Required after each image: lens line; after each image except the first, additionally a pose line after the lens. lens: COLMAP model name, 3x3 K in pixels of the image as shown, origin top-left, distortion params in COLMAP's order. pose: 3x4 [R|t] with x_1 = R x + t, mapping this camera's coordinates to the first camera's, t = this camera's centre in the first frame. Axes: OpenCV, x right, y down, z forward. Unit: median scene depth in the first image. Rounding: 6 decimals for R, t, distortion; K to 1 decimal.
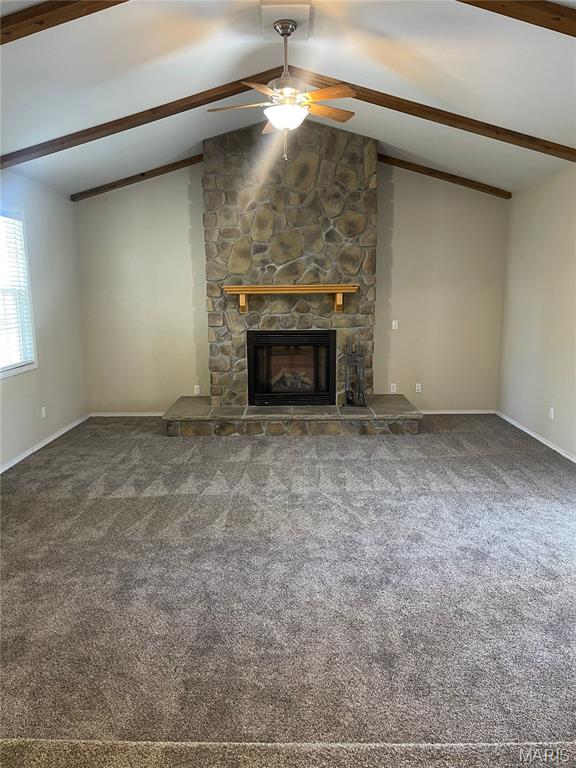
lens RADIAL K [[577.5, 0, 285.1], [0, 577.5, 400.7], [0, 0, 1]] dist [0.054335, -0.073724]
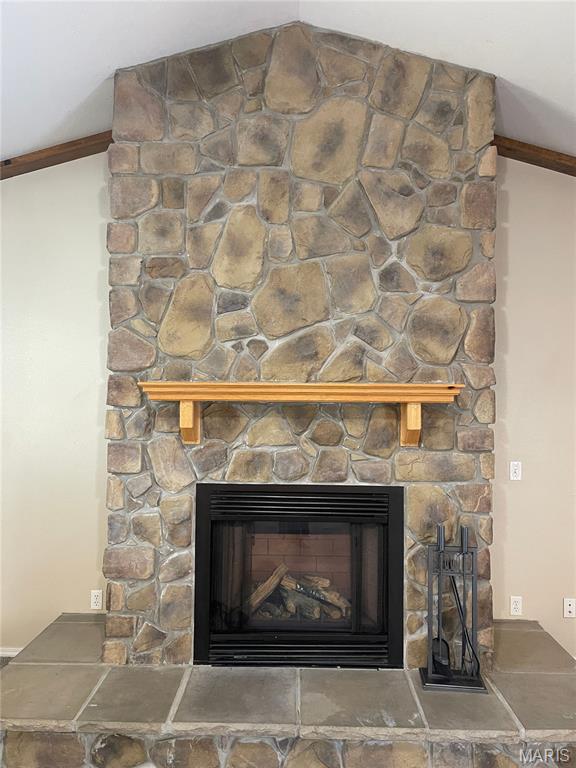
lens RADIAL K [[577.5, 0, 287.1], [0, 577.5, 384.2], [0, 0, 1]] dist [0.054335, -0.073724]
pose [[0.999762, 0.019593, -0.009550, 0.004193], [-0.021136, 0.978524, -0.205048, -0.109150], [0.005328, 0.205201, 0.978705, 0.572662]]
